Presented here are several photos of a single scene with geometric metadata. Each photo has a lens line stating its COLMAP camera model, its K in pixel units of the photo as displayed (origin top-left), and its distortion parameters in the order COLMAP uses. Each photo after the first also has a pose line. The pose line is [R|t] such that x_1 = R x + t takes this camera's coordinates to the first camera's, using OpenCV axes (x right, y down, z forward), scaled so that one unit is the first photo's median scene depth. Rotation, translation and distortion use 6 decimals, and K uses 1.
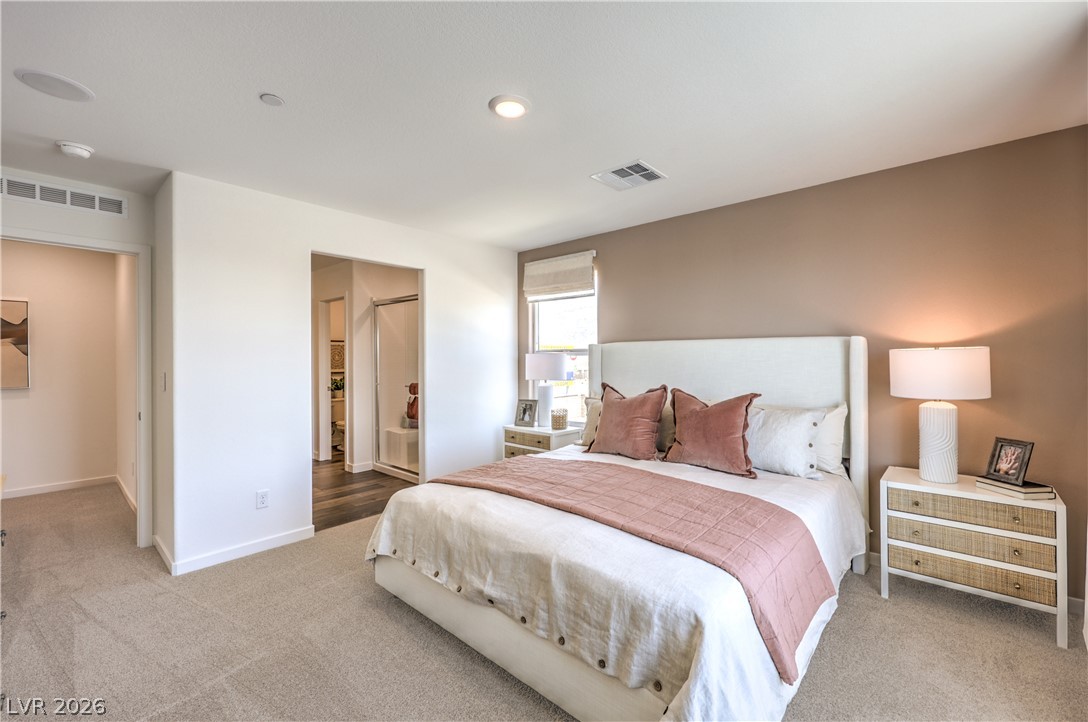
lens RADIAL K [[445.2, 0, 549.7], [0, 445.2, 367.0], [0, 0, 1]] dist [0.000677, 0.000037]
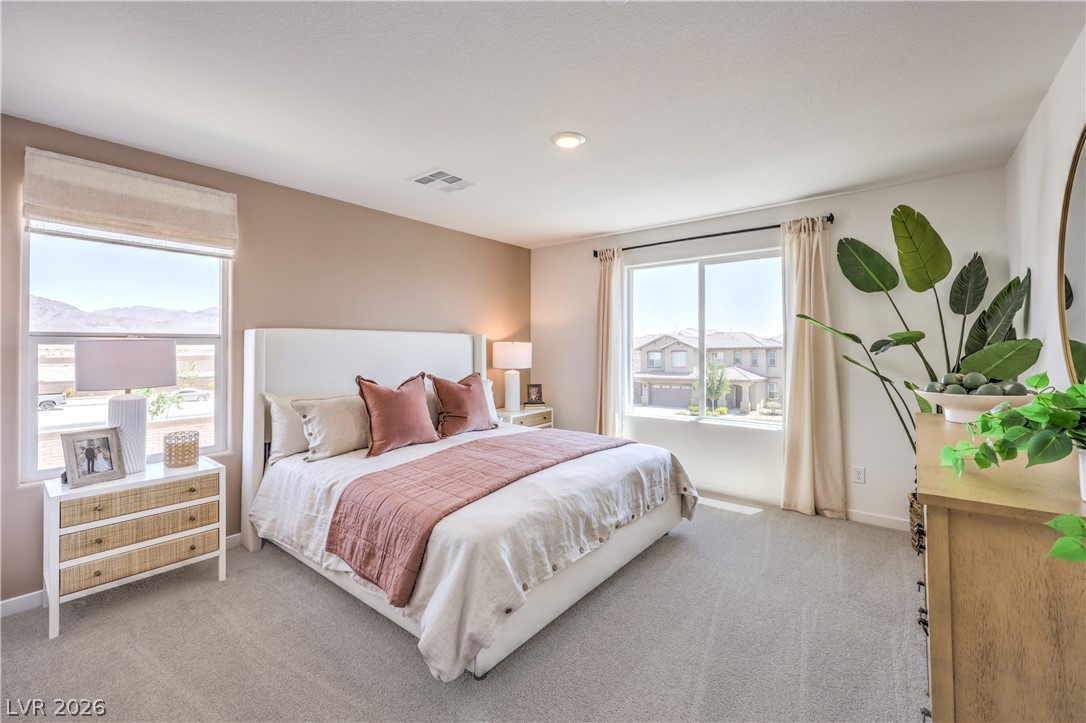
lens RADIAL K [[457.9, 0, 546.7], [0, 457.9, 358.4], [0, 0, 1]] dist [-0.000248, -0.000095]
pose [[-0.054411, -0.023196, 0.998249, -0.872596], [0.023143, 0.999432, 0.024485, -0.014546], [-0.998250, 0.024434, -0.053844, 0.740454]]
